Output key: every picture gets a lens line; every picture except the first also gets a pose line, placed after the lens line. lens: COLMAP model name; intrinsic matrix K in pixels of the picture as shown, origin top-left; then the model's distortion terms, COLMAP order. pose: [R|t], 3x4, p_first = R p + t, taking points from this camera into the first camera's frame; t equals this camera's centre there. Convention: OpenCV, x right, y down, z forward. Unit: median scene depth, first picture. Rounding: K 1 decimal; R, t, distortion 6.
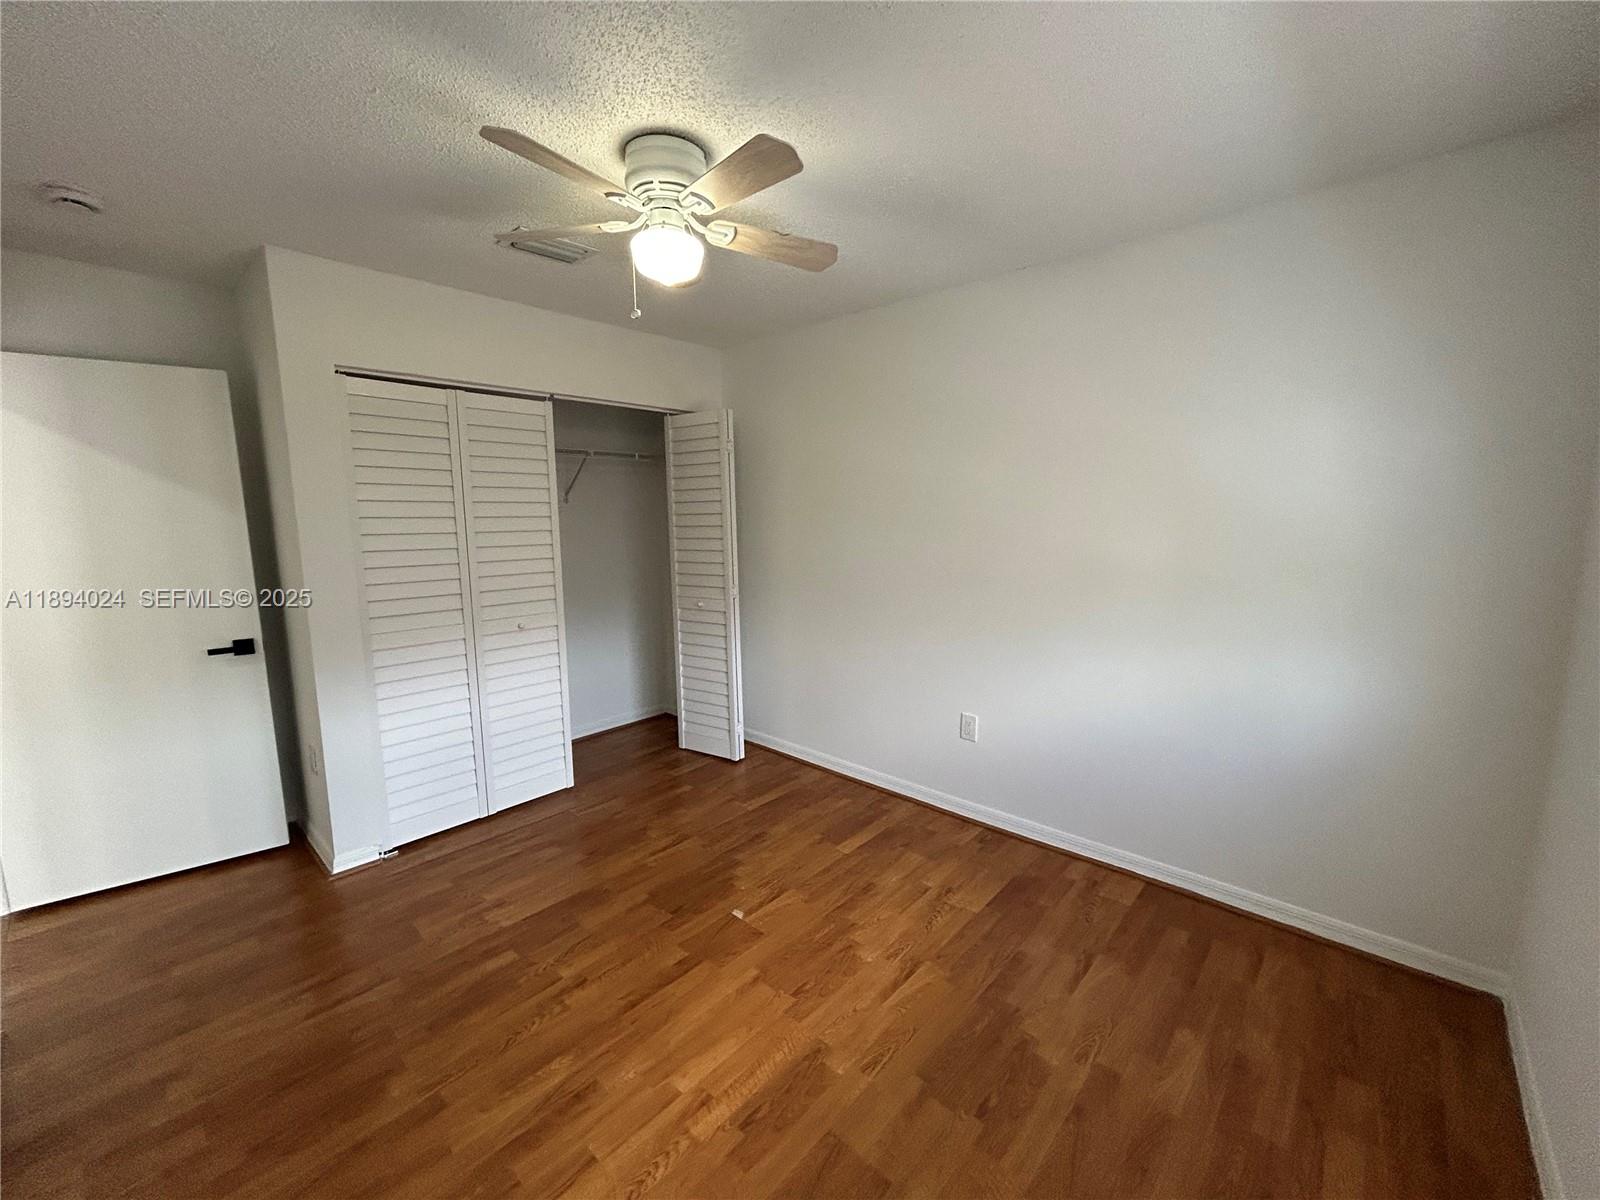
lens RADIAL K [[641.8, 0, 800.4], [0, 641.8, 594.4], [0, 0, 1]] dist [-0.002373, 0.000166]
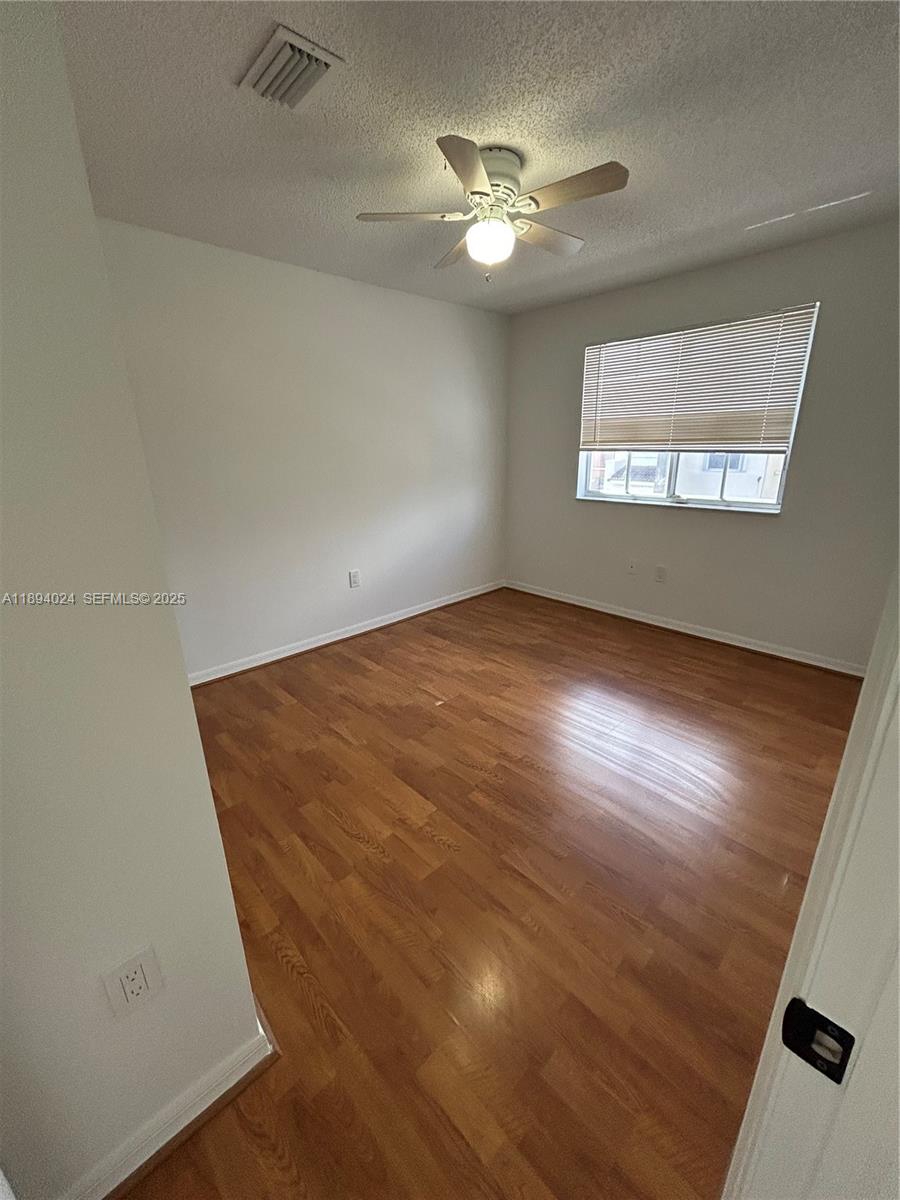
lens RADIAL K [[481.3, 0, 445.4], [0, 481.3, 595.5], [0, 0, 1]] dist [-0.002373, 0.000166]
pose [[0.081212, -0.293601, 0.952472, -1.109982], [0.152006, 0.948098, 0.279292, -0.069448], [-0.985037, 0.122100, 0.121626, 0.800366]]
